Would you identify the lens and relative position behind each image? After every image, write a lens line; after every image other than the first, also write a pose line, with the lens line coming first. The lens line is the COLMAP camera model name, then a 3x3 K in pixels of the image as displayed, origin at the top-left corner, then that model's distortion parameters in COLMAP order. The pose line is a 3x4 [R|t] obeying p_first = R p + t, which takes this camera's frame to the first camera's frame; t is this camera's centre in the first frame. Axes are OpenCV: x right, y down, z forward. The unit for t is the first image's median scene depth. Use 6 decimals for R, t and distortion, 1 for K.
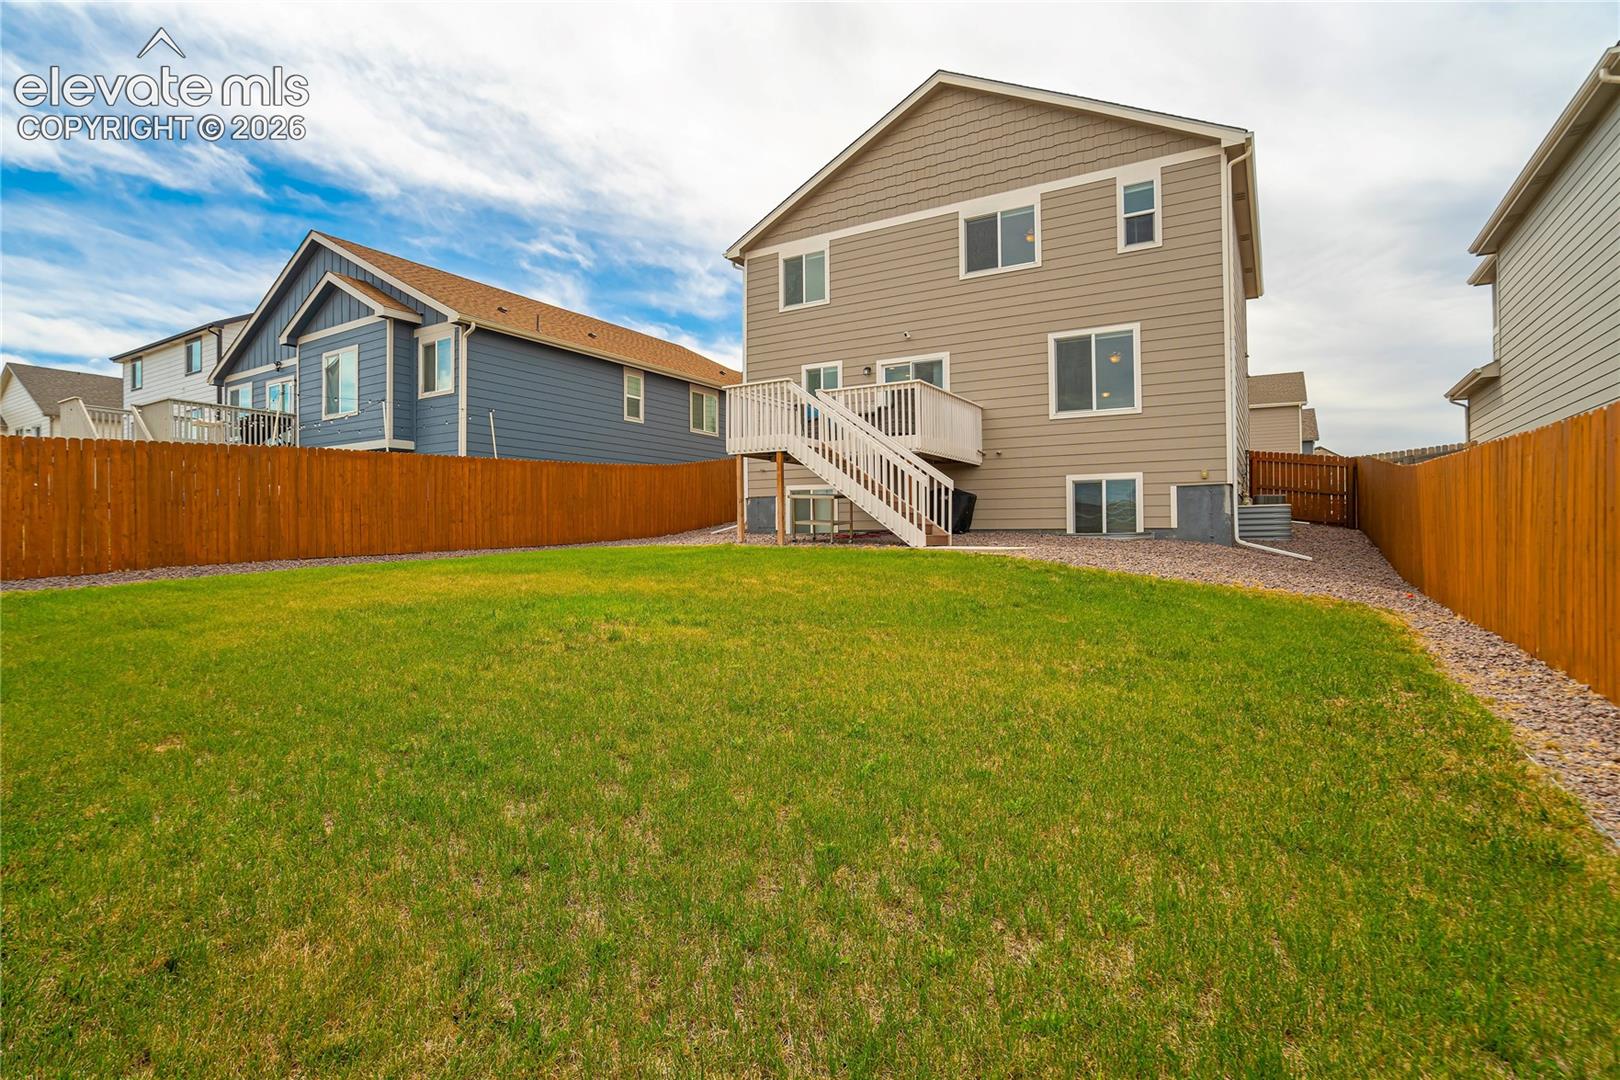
lens RADIAL K [[779.4, 0, 798.3], [0, 779.4, 532.6], [0, 0, 1]] dist [-0.073912, 0.033101]
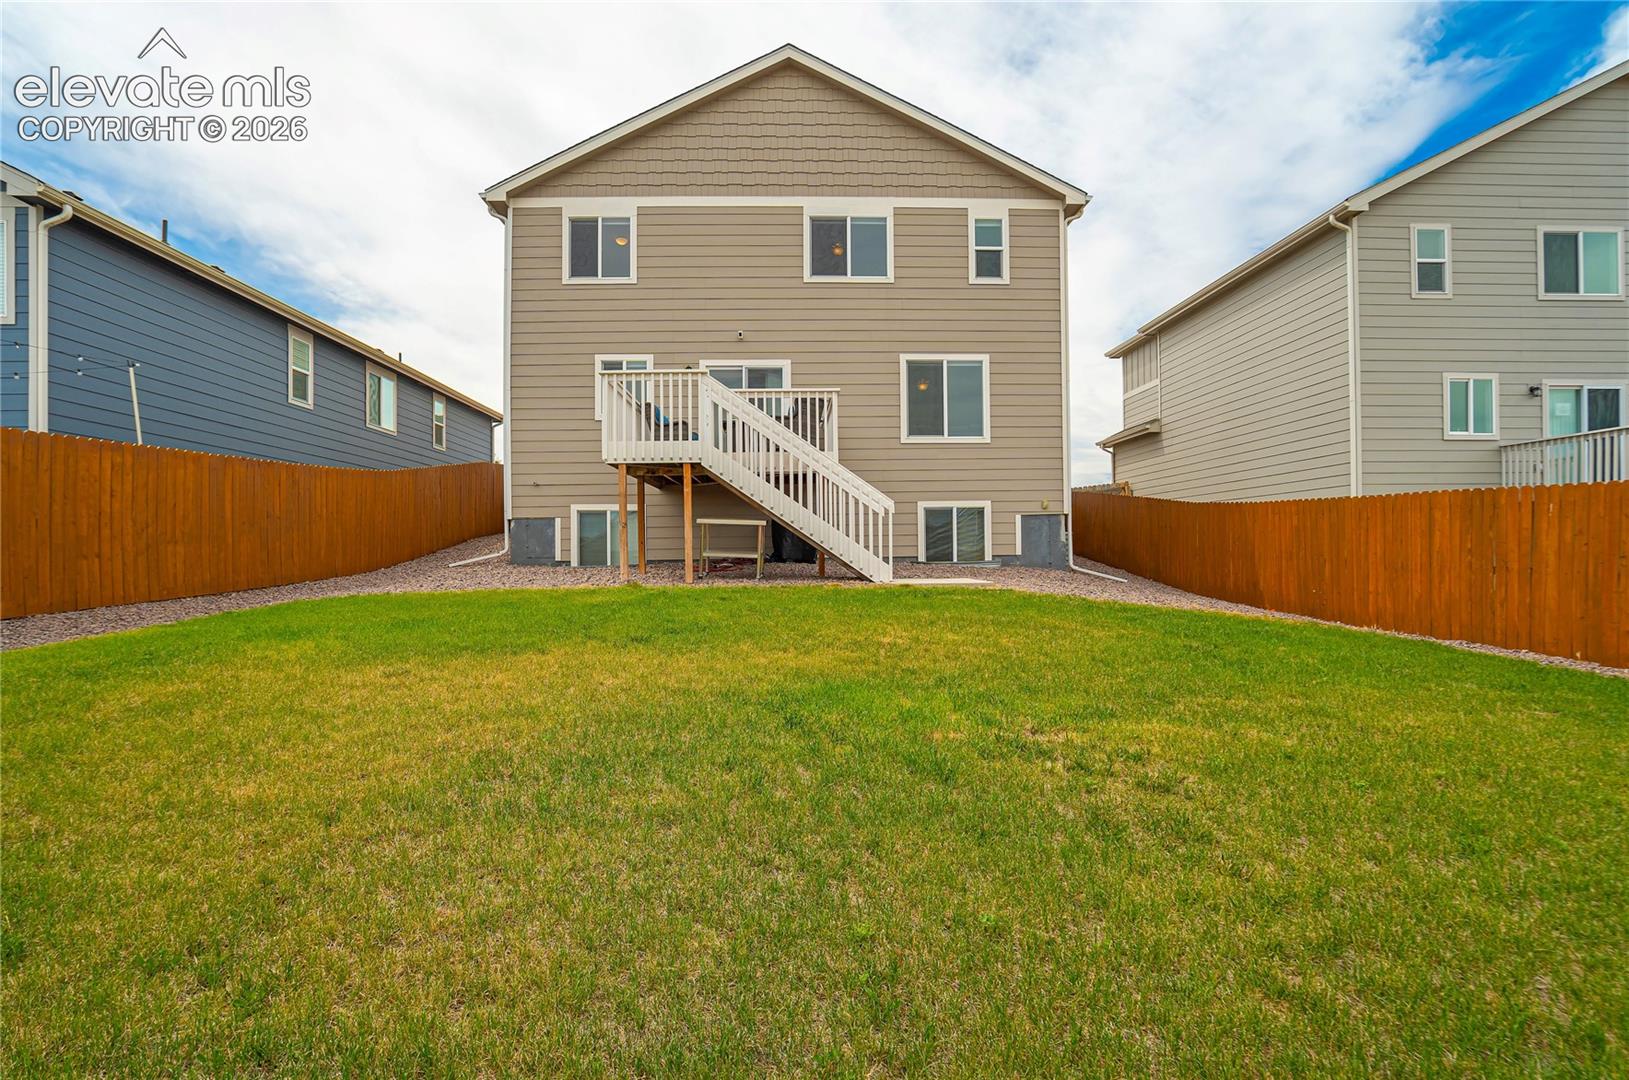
lens RADIAL K [[797.0, 0, 818.0], [0, 797.0, 548.8], [0, 0, 1]] dist [-0.071659, 0.028636]
pose [[0.824529, -0.006314, 0.565785, -0.321823], [0.009300, 0.999954, -0.002393, -0.013495], [-0.565744, 0.007235, 0.824549, 0.243097]]
